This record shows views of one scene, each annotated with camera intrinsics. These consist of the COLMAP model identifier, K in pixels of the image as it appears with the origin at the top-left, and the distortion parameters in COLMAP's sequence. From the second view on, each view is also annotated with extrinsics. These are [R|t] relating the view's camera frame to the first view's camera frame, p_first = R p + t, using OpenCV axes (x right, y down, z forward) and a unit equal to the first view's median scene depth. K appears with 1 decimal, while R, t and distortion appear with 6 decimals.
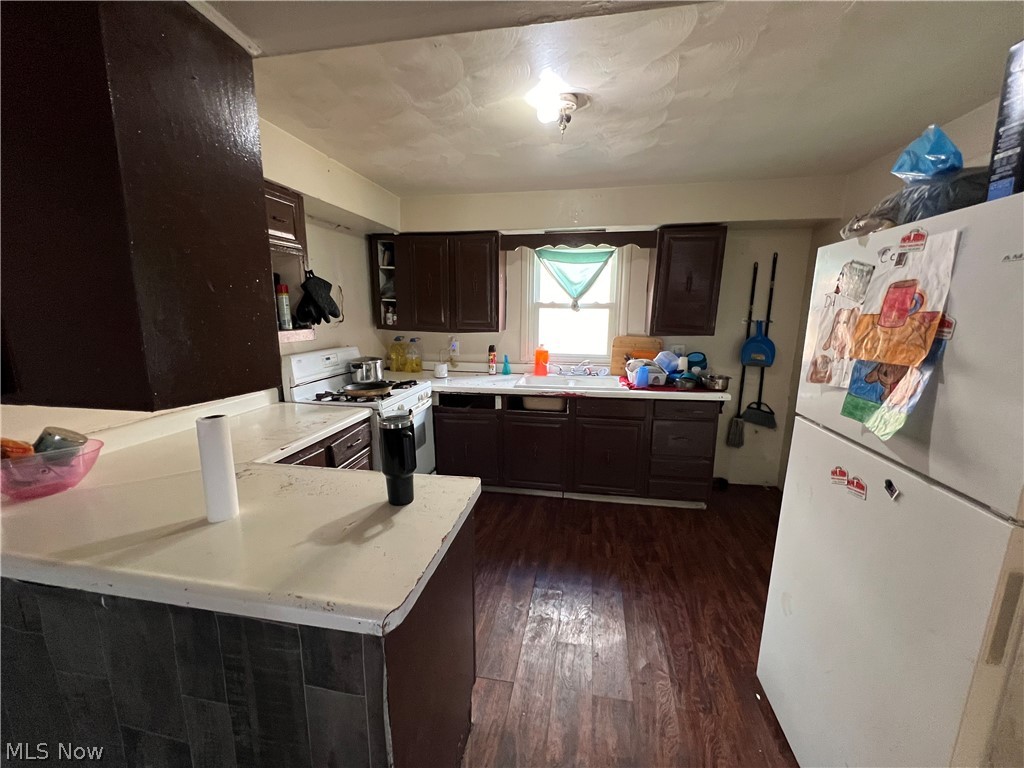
lens RADIAL K [[409.6, 0, 512.0], [0, 409.6, 384.0], [0, 0, 1]] dist [-0.002053, -0.000314]
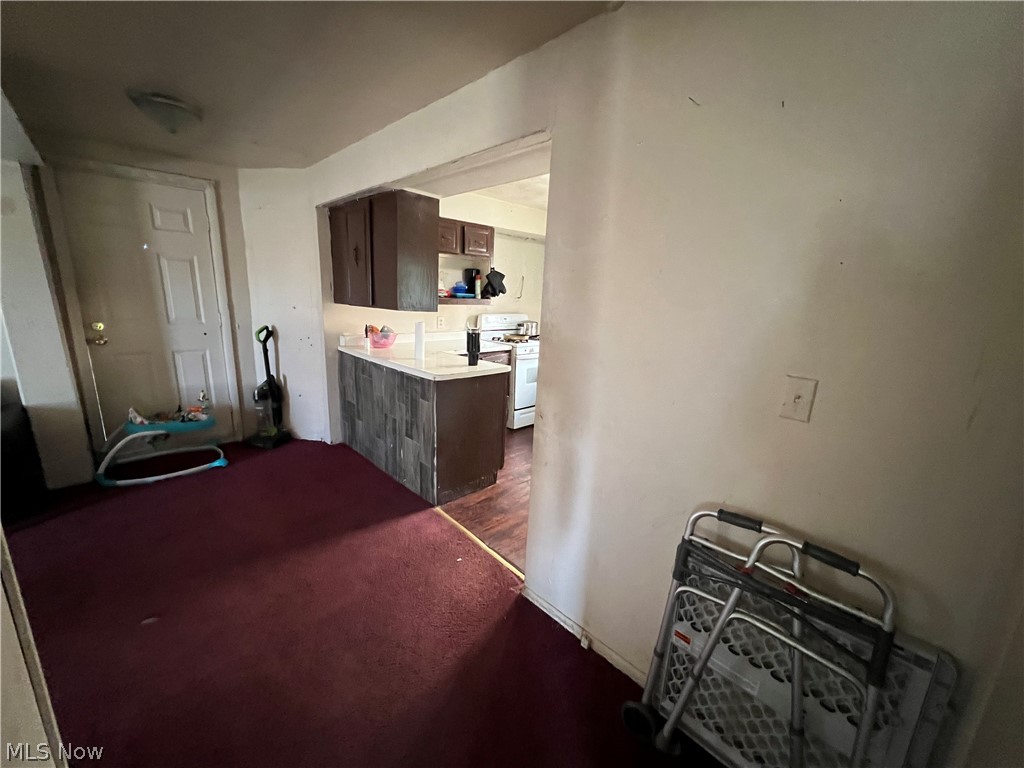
lens RADIAL K [[409.6, 0, 512.0], [0, 409.6, 384.0], [0, 0, 1]] dist [-0.002053, -0.000314]
pose [[0.813538, 0.156007, -0.560195, 0.534068], [-0.143031, 0.987429, 0.067270, 0.081994], [0.563648, 0.025398, 0.825625, -0.362218]]
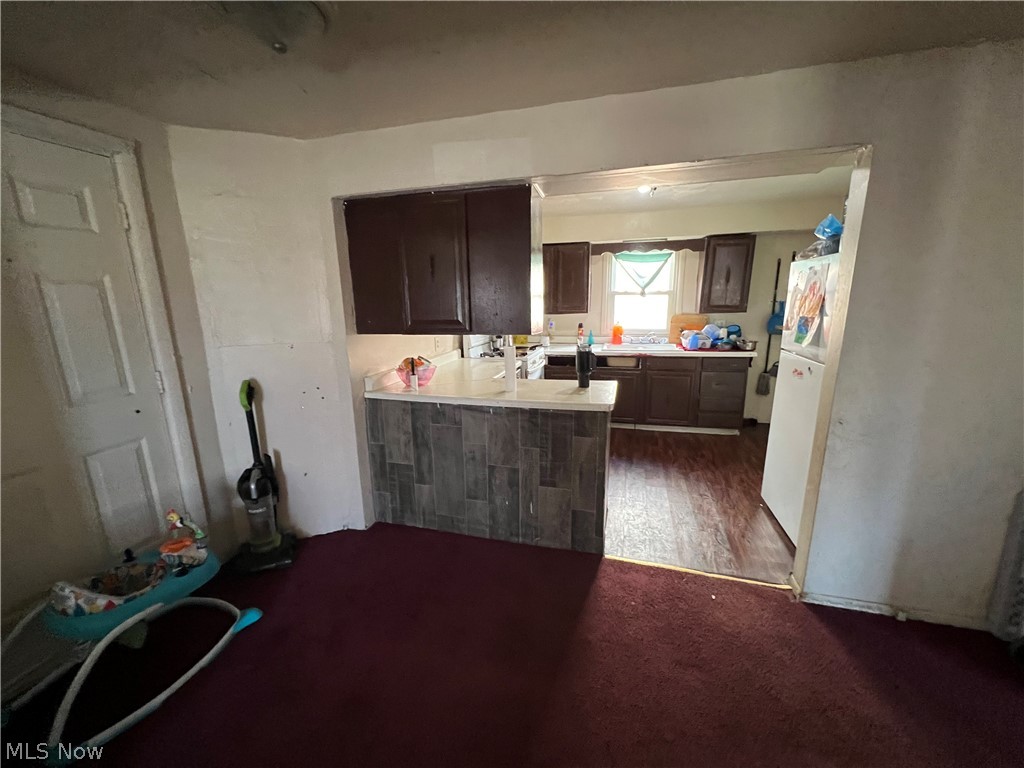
lens RADIAL K [[409.1, 0, 512.0], [0, 409.1, 384.0], [0, 0, 1]] dist [-0.002090, 0.000144]
pose [[0.995711, -0.002580, -0.092486, -0.184753], [0.005291, 0.999563, 0.029074, 0.084386], [0.092370, -0.029438, 0.995289, -0.492847]]
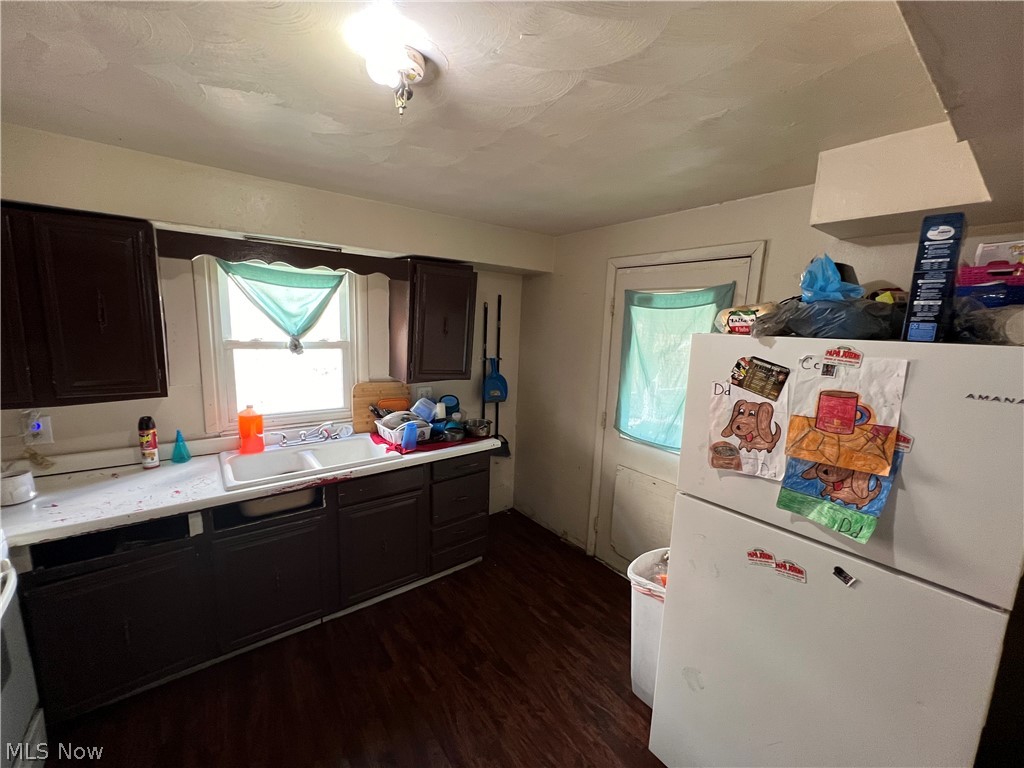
lens RADIAL K [[409.1, 0, 512.0], [0, 409.1, 384.0], [0, 0, 1]] dist [-0.002090, 0.000144]
pose [[0.669054, -0.092455, 0.737441, -0.146795], [0.102801, 0.994207, 0.031379, -0.127449], [-0.736070, 0.054816, 0.674682, 0.288475]]
